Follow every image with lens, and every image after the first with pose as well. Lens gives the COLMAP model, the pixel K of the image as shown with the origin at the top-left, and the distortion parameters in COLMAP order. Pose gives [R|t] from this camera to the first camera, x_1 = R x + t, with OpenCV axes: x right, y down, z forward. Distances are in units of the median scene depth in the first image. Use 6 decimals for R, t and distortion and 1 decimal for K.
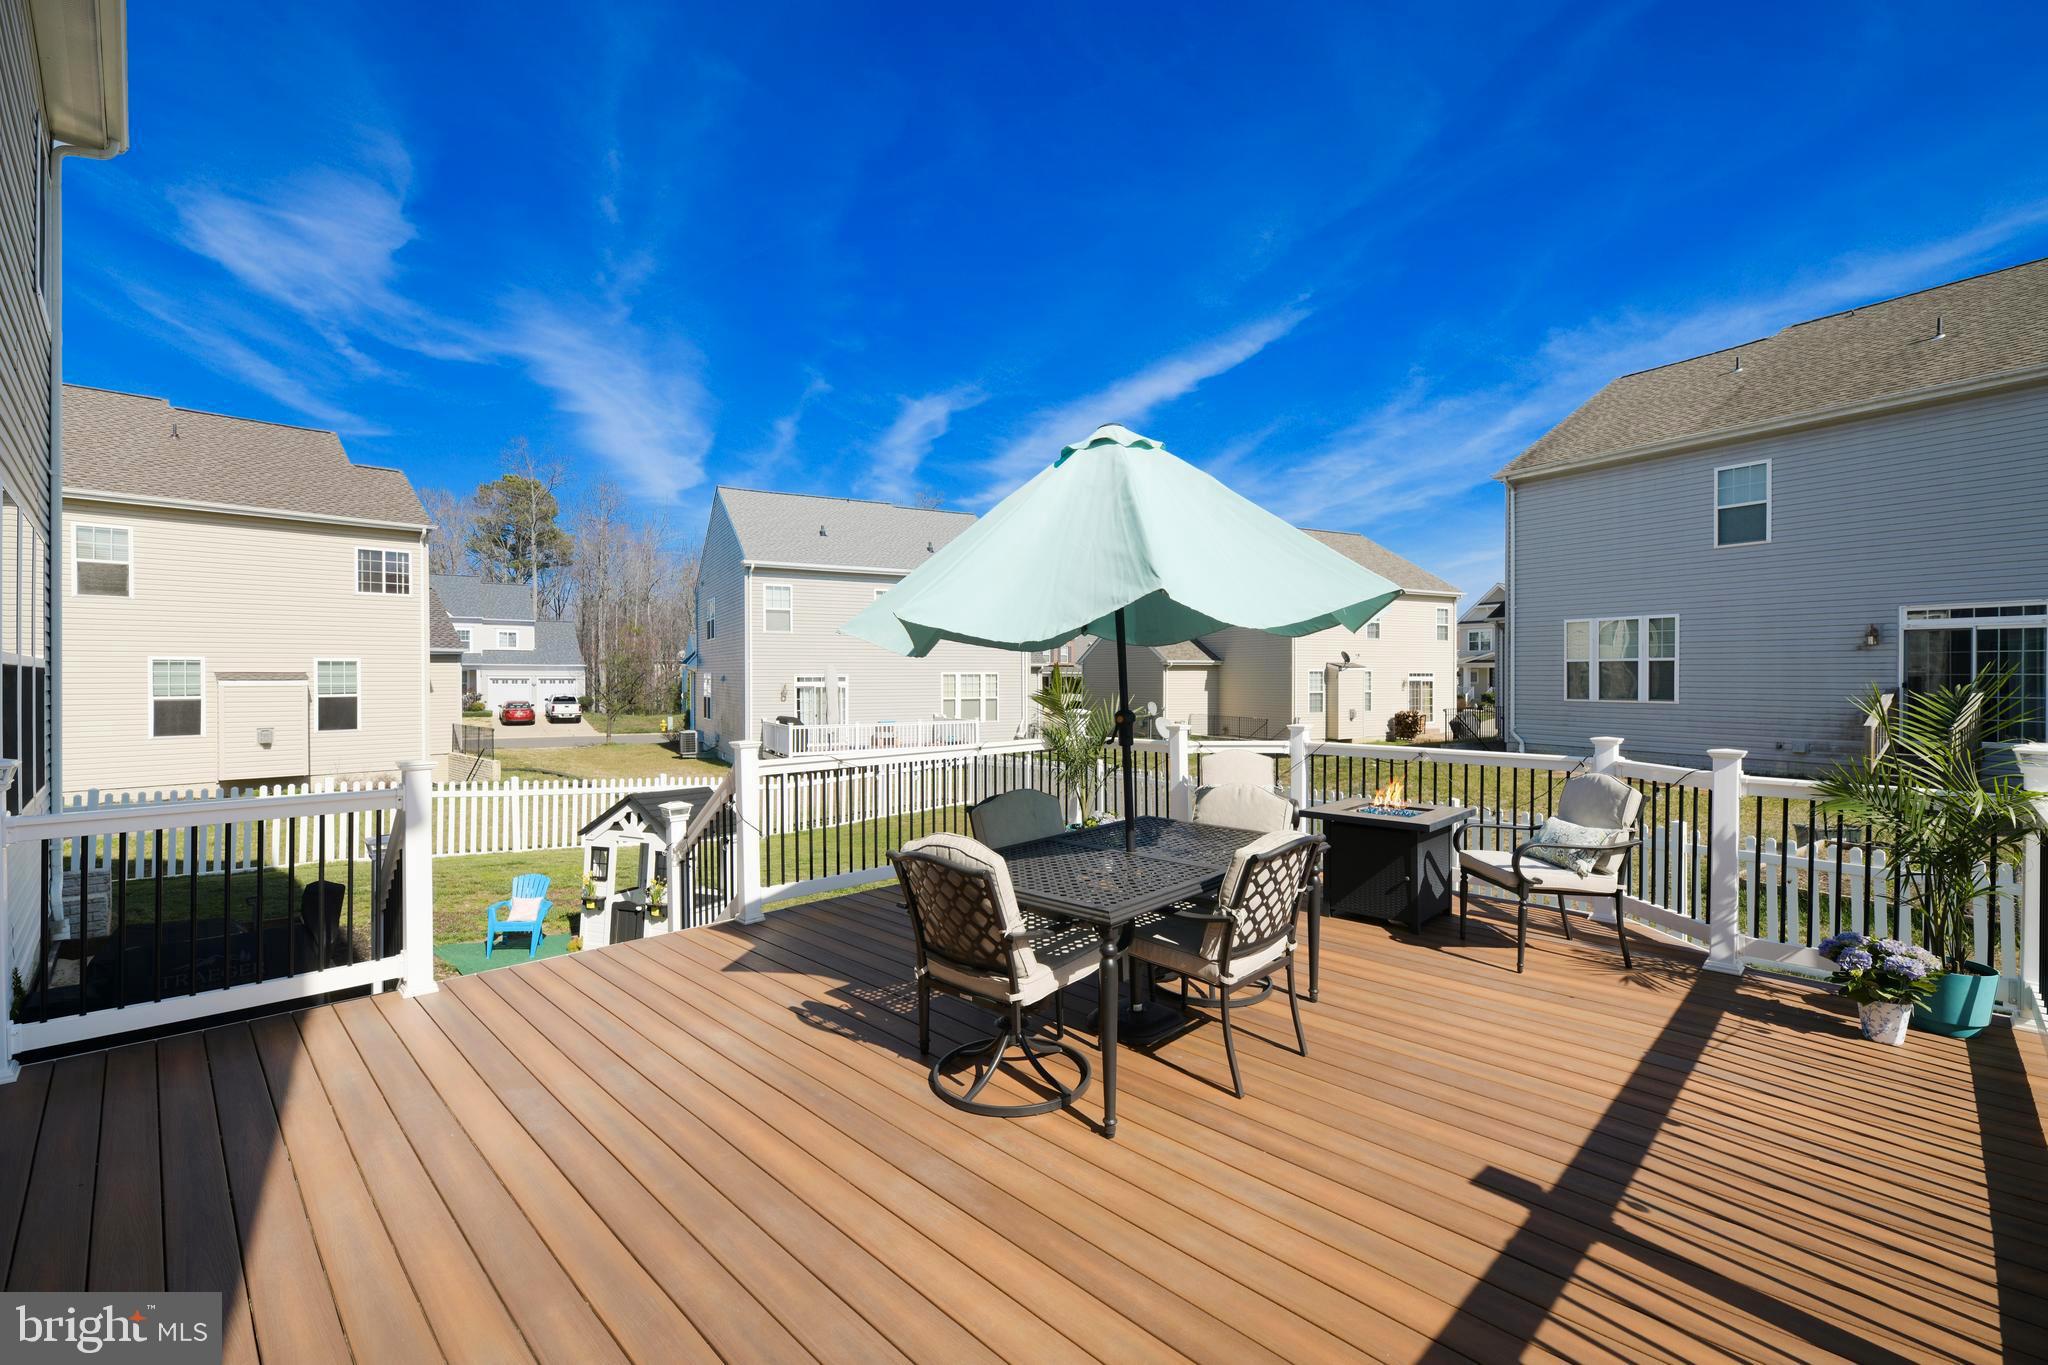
lens RADIAL K [[902.6, 0, 1037.1], [0, 902.6, 672.1], [0, 0, 1]] dist [-0.002717, -0.000368]
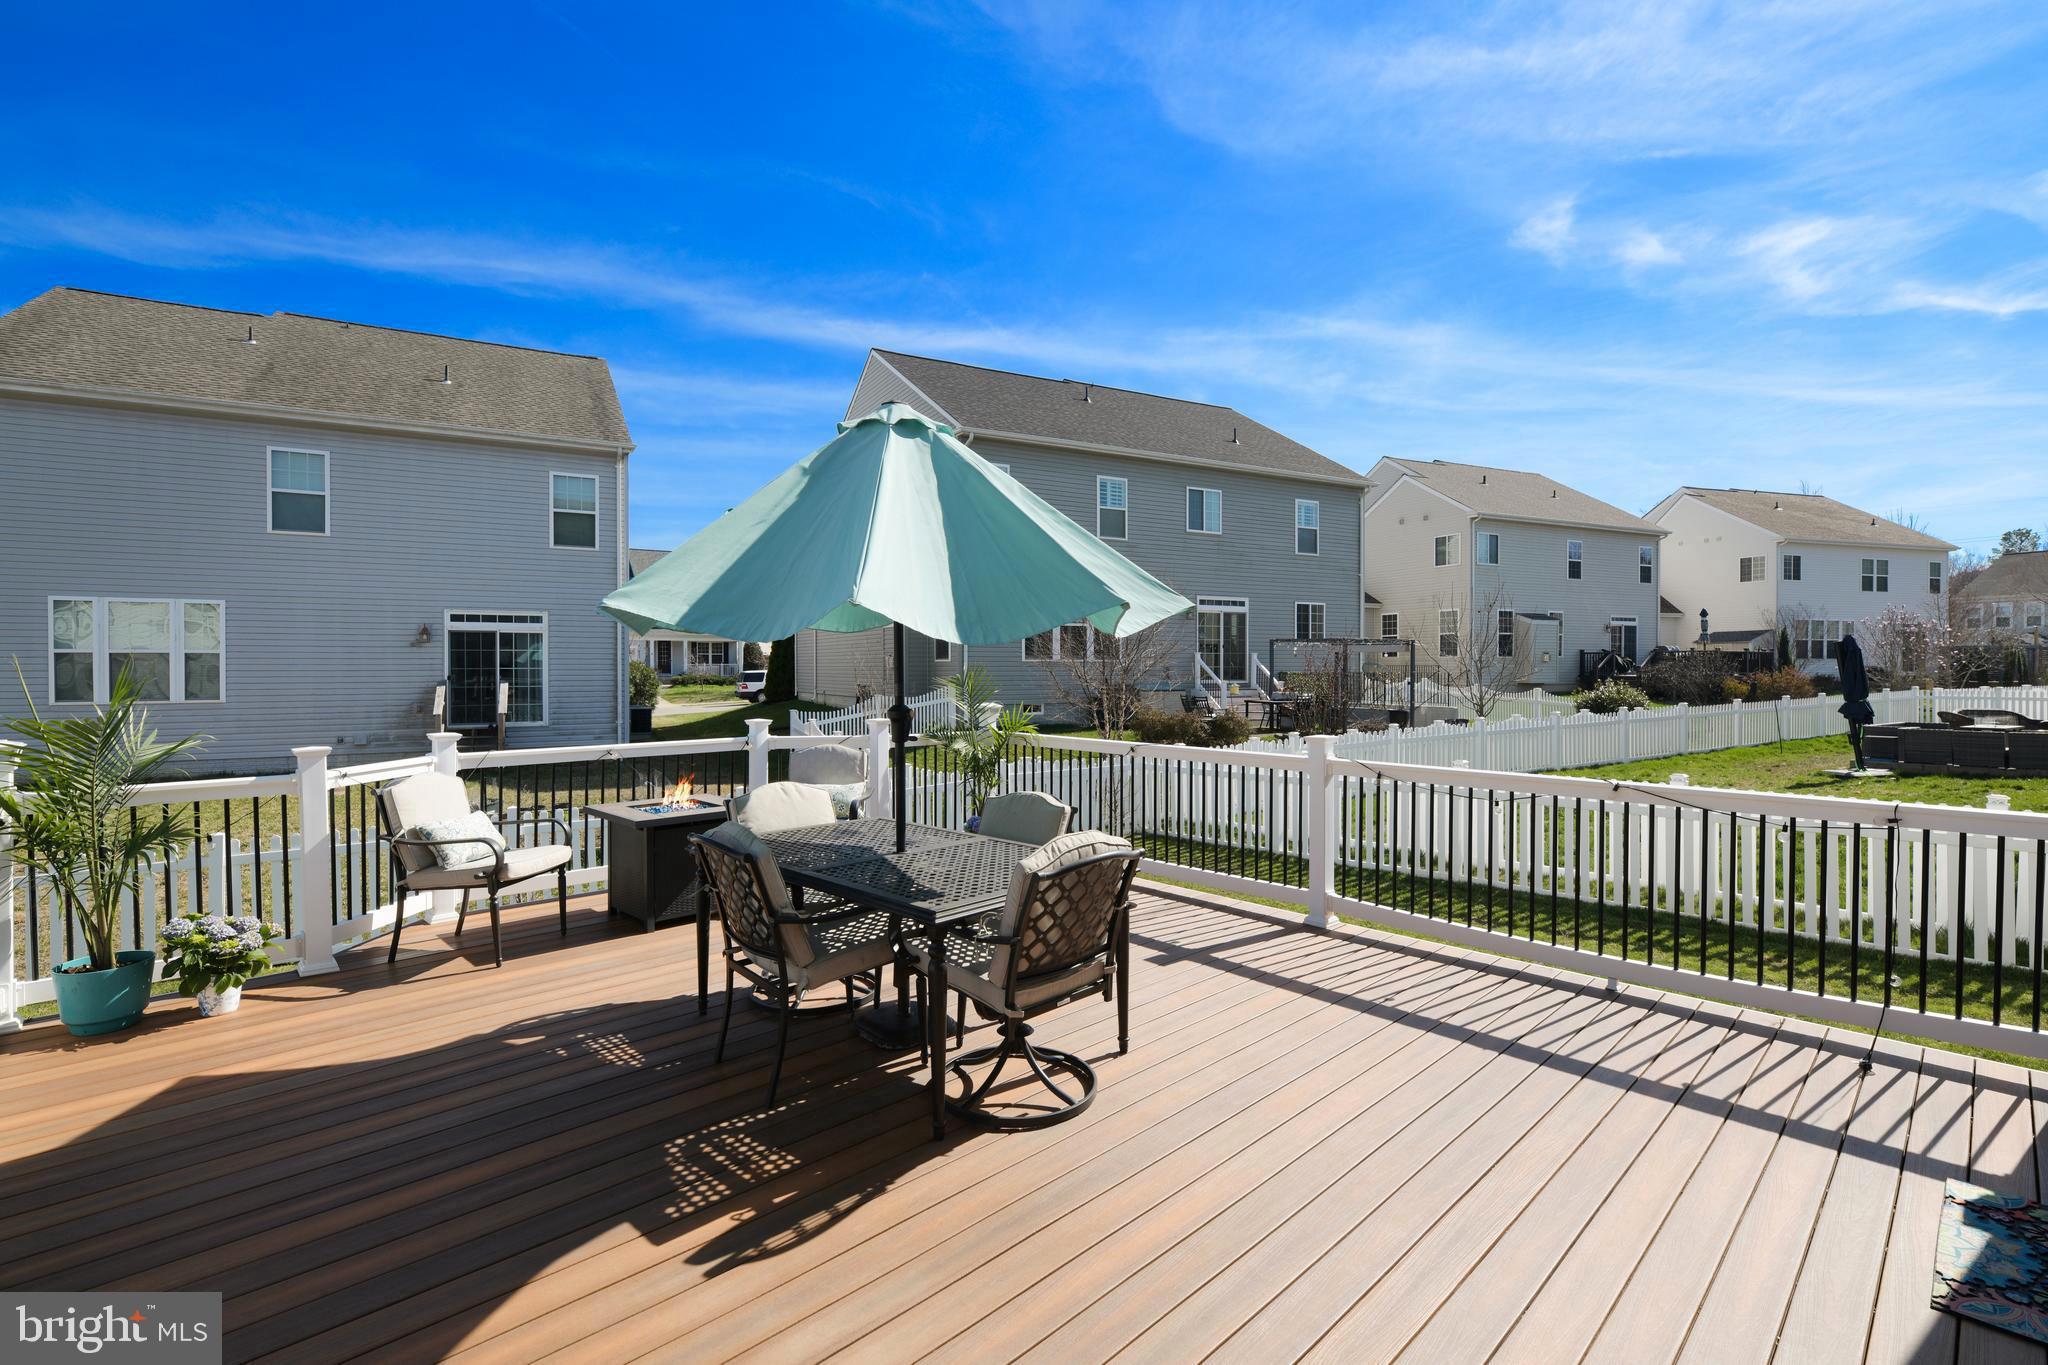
lens RADIAL K [[939.3, 0, 1040.3], [0, 939.3, 682.3], [0, 0, 1]] dist [-0.001437, -0.001288]
pose [[0.010363, -0.016427, 0.999811, -0.175485], [-0.000262, 0.999865, 0.016430, 0.000099], [-0.999946, -0.000432, 0.010357, 0.165704]]
